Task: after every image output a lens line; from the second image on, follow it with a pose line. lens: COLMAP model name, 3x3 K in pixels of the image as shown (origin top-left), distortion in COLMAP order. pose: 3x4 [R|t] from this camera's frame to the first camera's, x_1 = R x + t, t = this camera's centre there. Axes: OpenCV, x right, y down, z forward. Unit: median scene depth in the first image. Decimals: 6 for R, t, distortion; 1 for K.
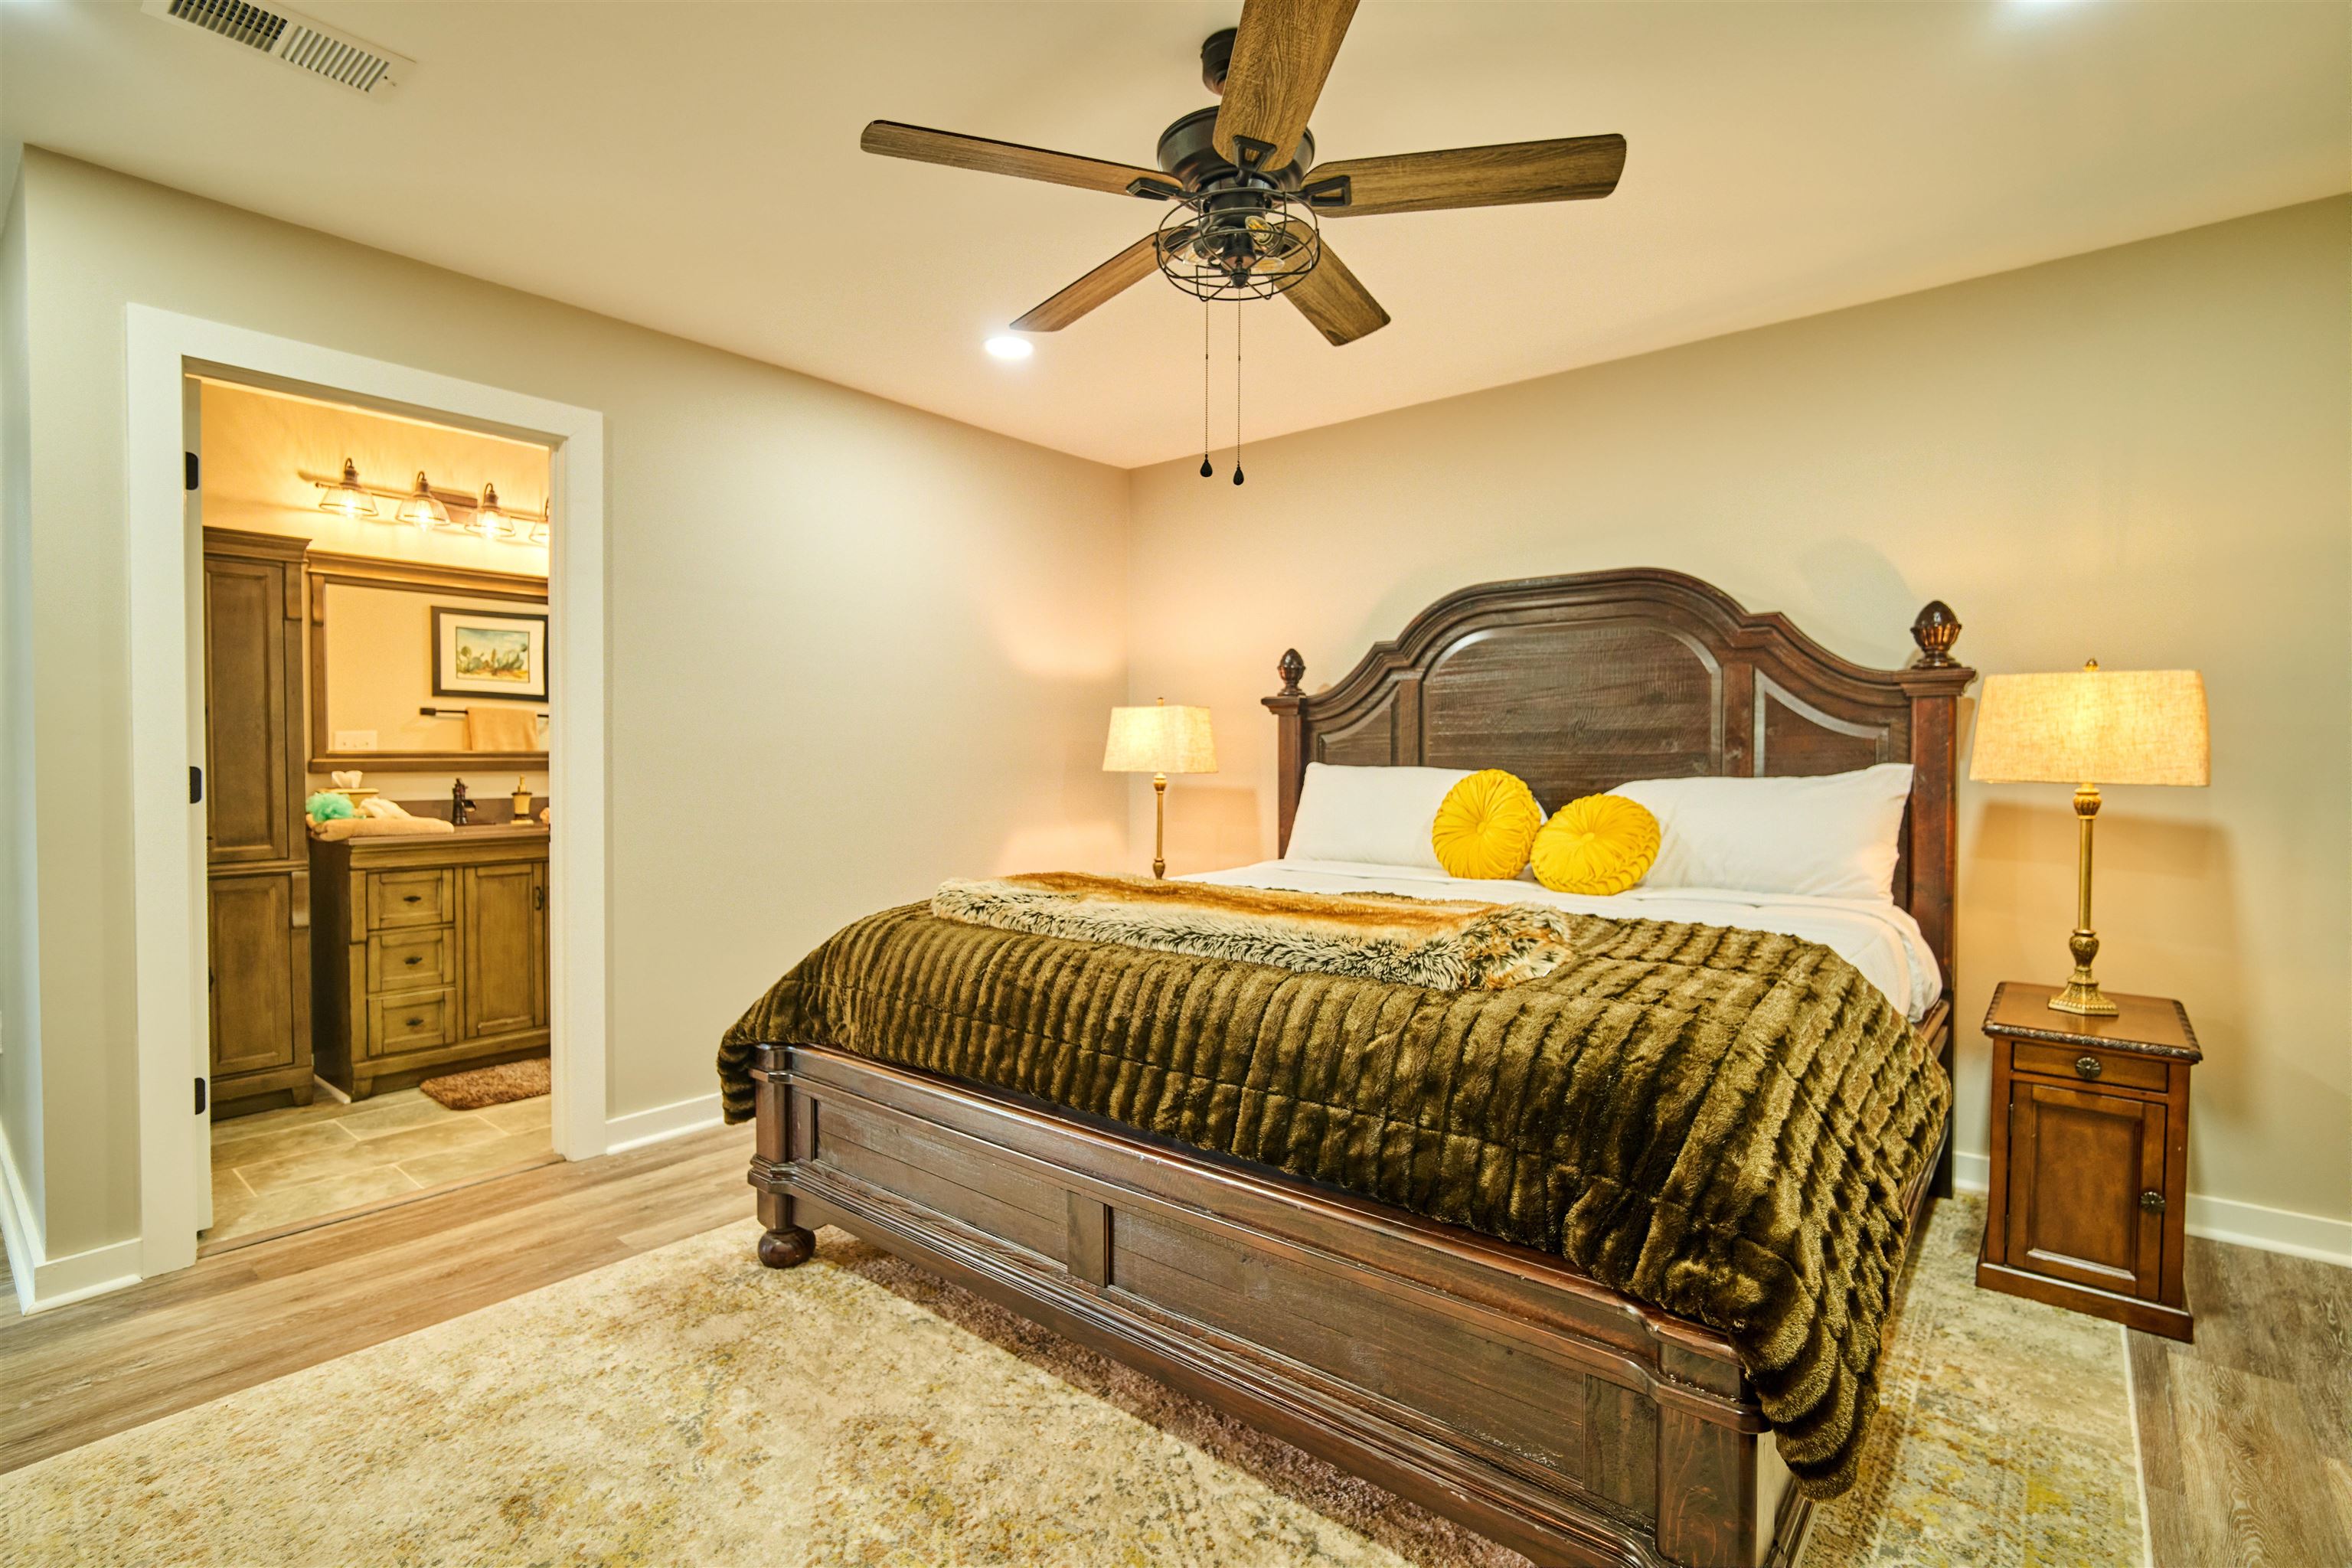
lens RADIAL K [[1085.2, 0, 1169.4], [0, 1085.2, 779.3], [0, 0, 1]] dist [-0.002701, -0.003165]
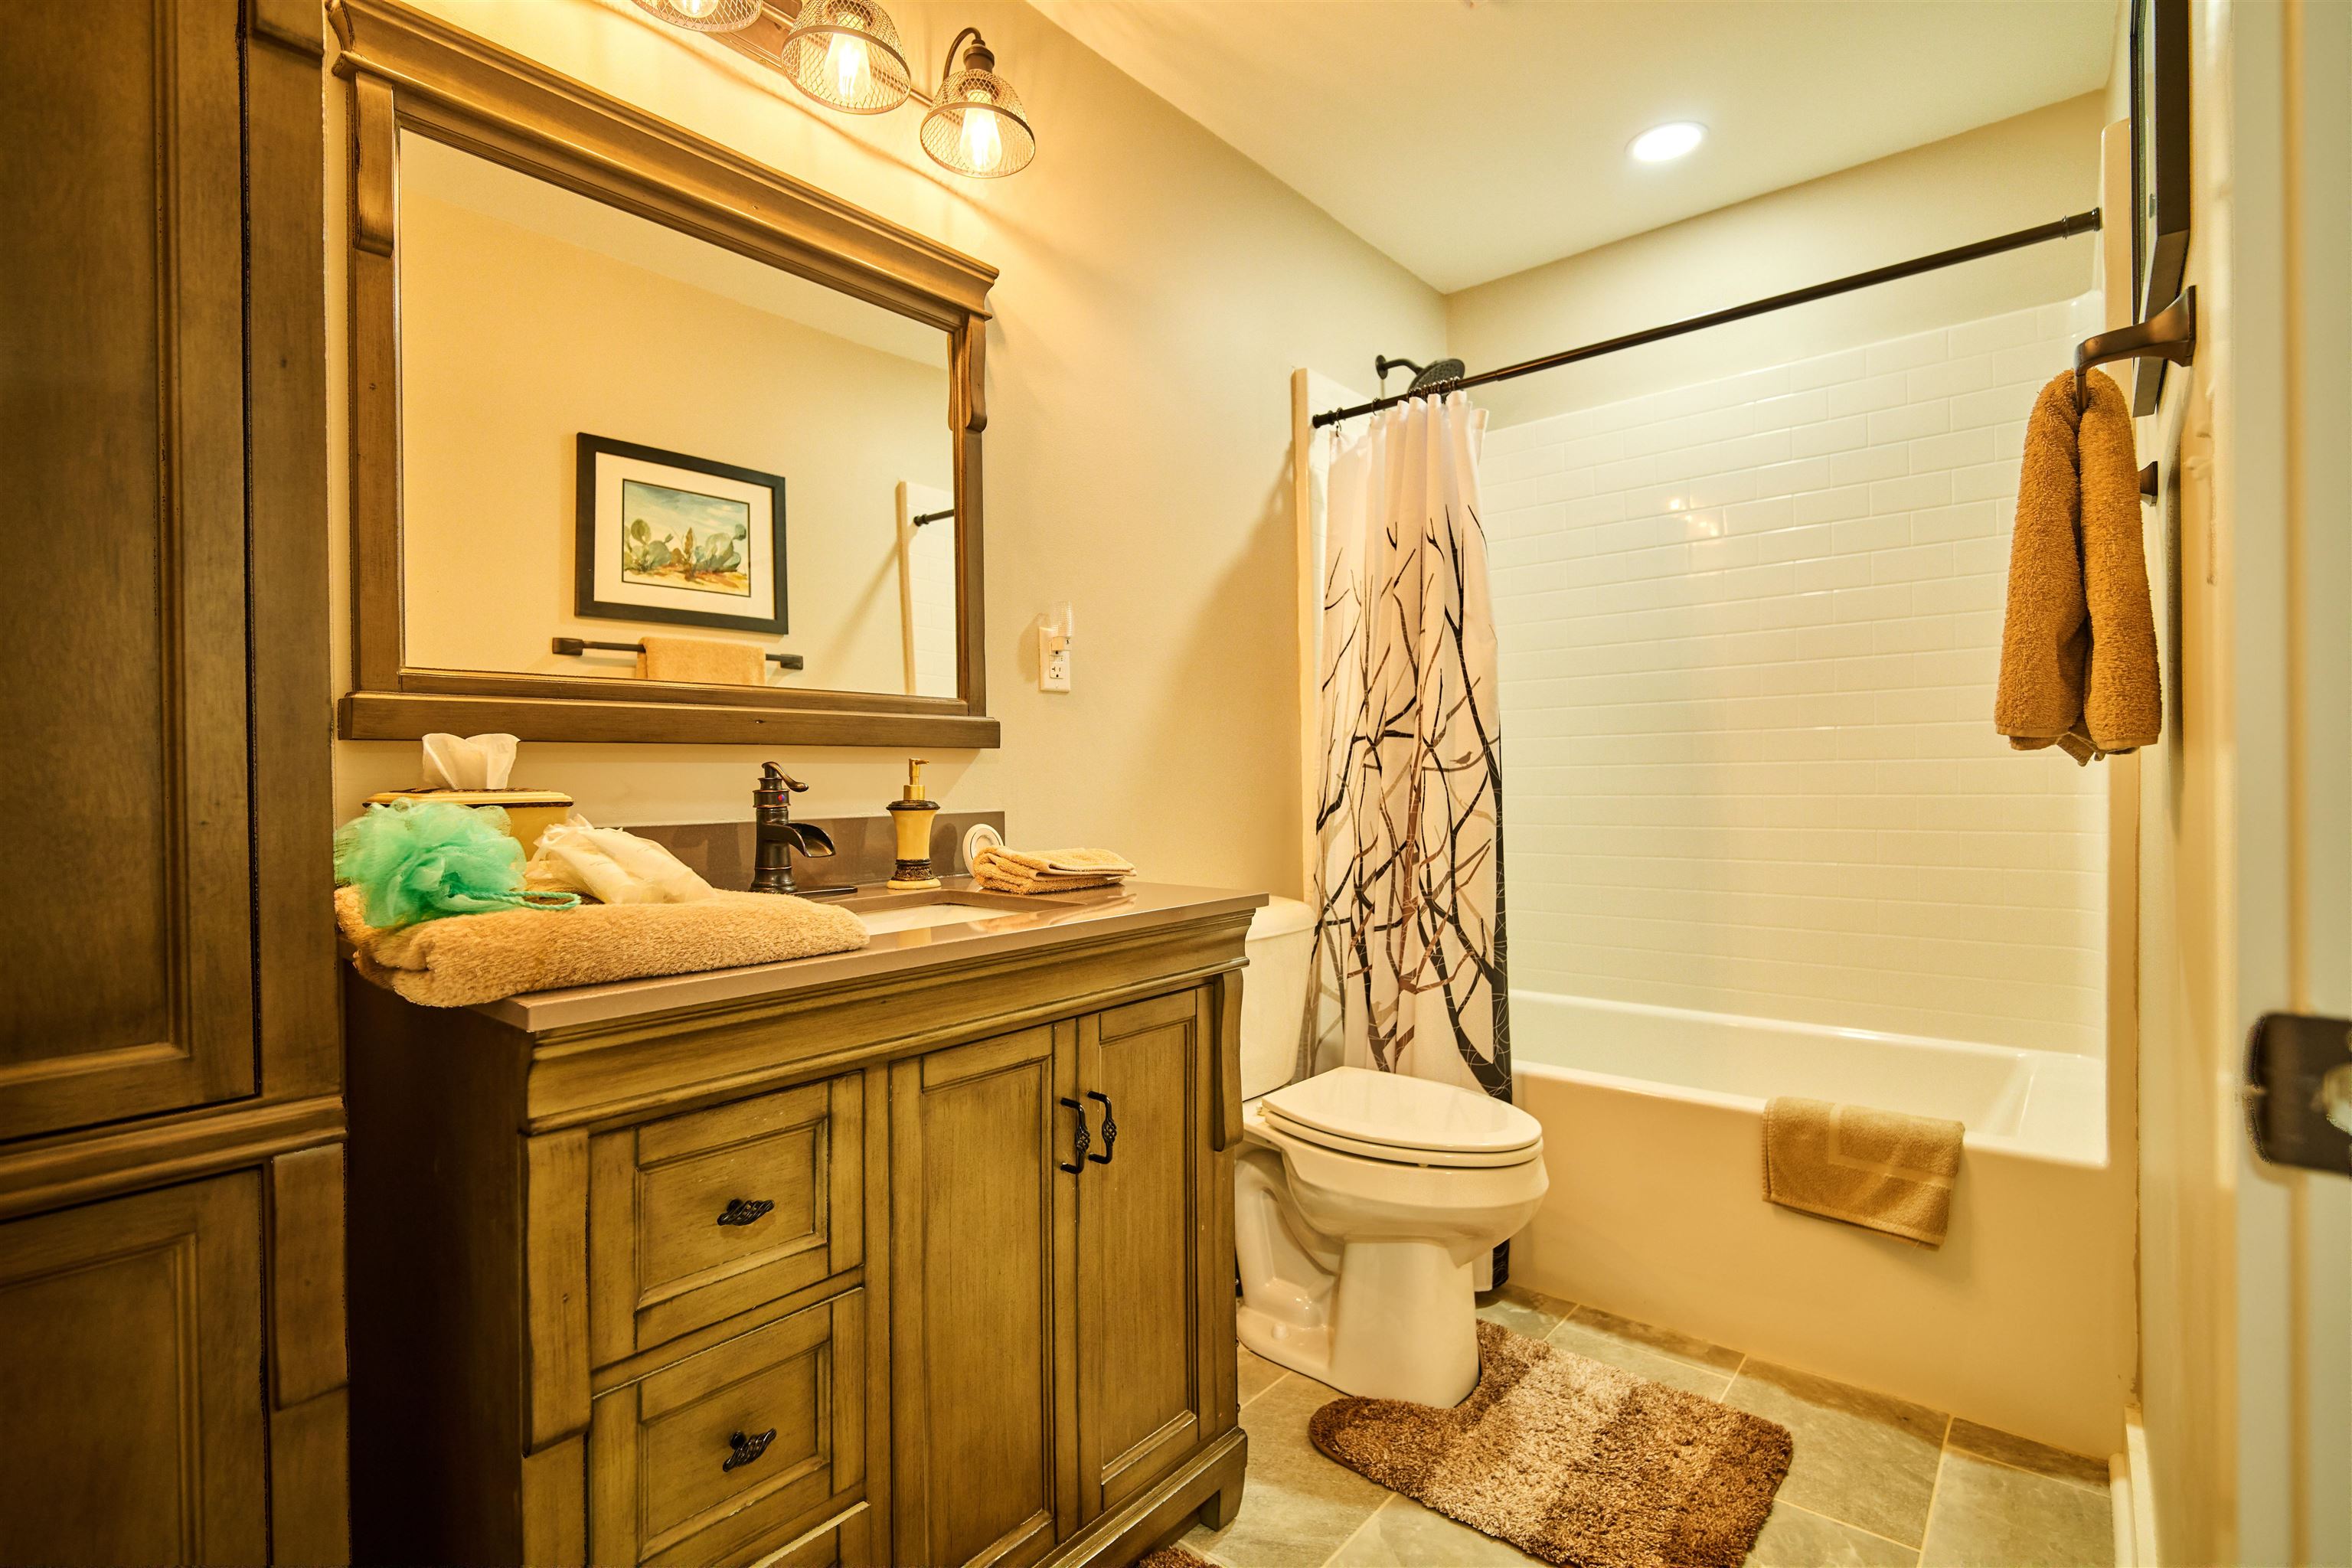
lens RADIAL K [[1085.2, 0, 1185.1], [0, 1085.2, 780.7], [0, 0, 1]] dist [-0.002701, -0.003165]
pose [[0.999983, -0.005908, -0.000113, -0.574464], [0.005907, 0.999931, -0.010141, 0.010134], [0.000173, 0.010141, 0.999949, 0.716169]]
